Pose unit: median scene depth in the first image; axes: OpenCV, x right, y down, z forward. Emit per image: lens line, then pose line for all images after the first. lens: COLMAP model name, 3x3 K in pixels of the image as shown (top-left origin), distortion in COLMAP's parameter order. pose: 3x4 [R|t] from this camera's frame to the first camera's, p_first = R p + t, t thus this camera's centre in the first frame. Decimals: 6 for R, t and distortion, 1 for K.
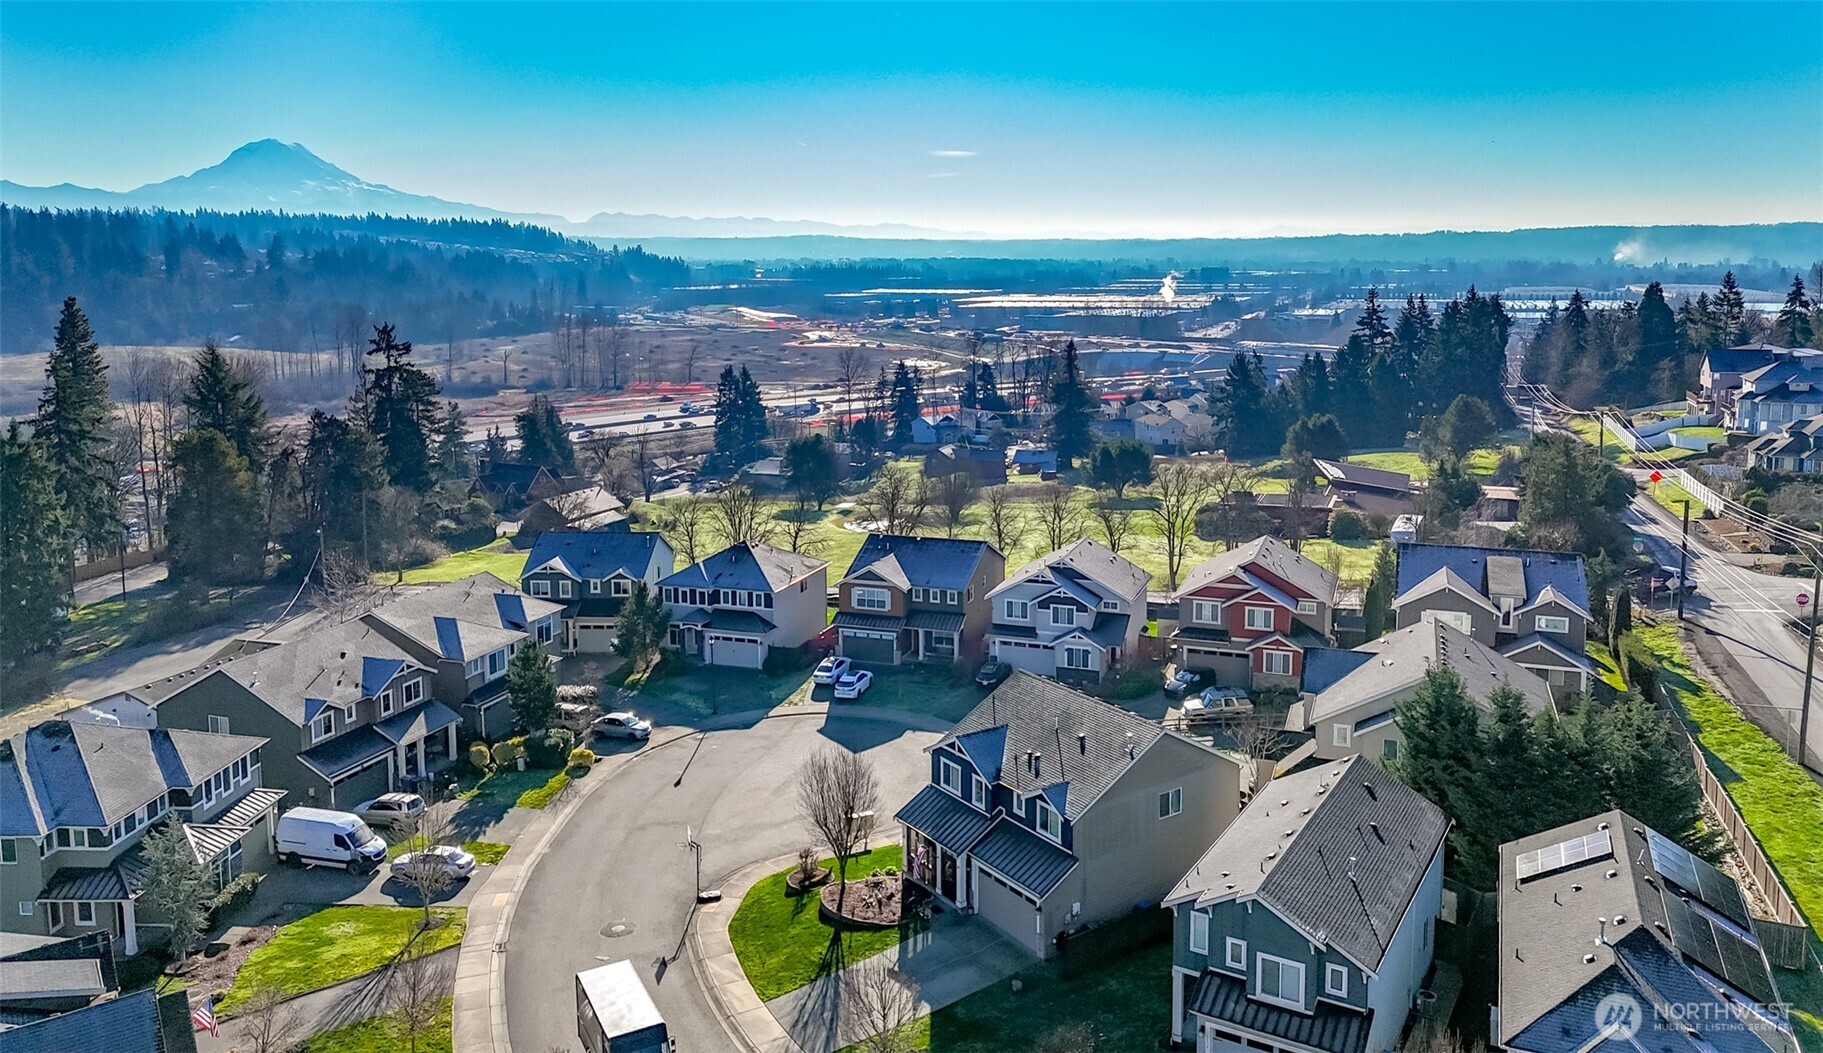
lens RADIAL K [[1271.4, 0, 908.9], [0, 1271.4, 473.6], [0, 0, 1]] dist [0.092244, -0.093247]
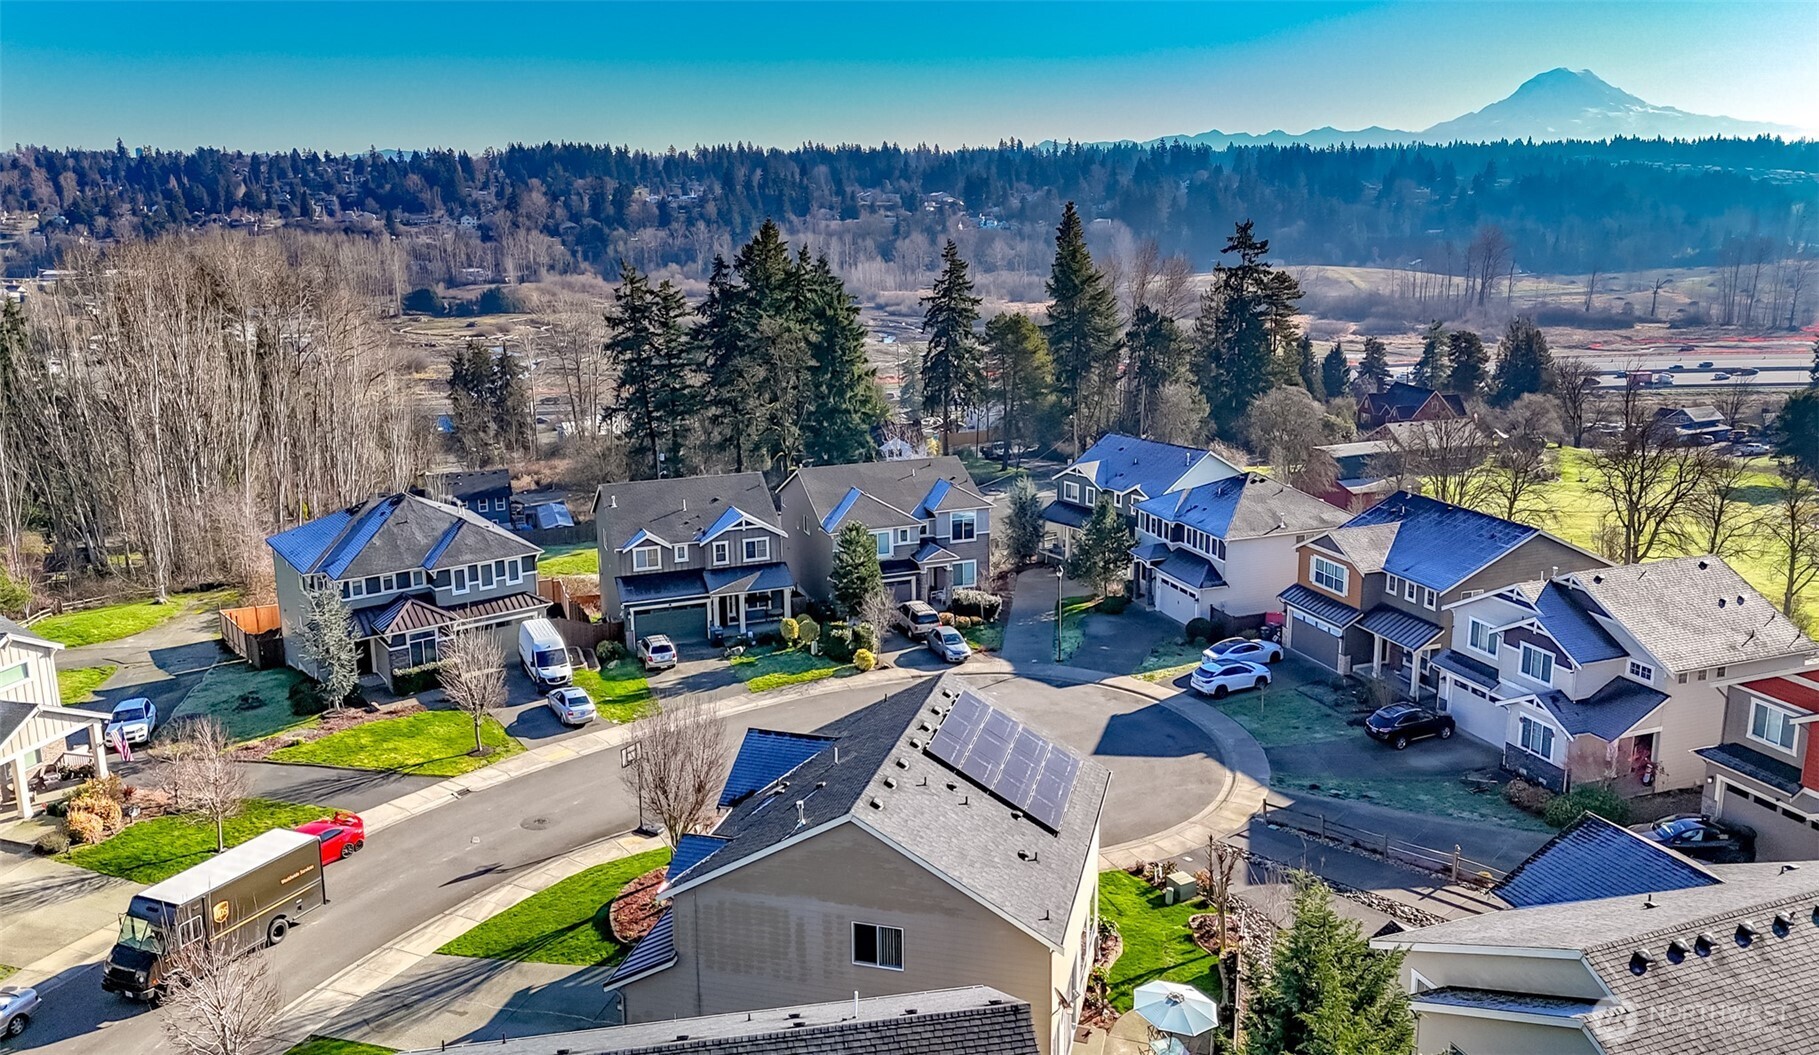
lens RADIAL K [[1268.6, 0, 906.9], [0, 1268.6, 474.8], [0, 0, 1]] dist [0.092244, -0.093247]
pose [[0.656313, 0.158033, -0.737752, 0.349572], [-0.115502, 0.987337, 0.108744, -0.007408], [0.745595, 0.013841, 0.666255, 0.366864]]
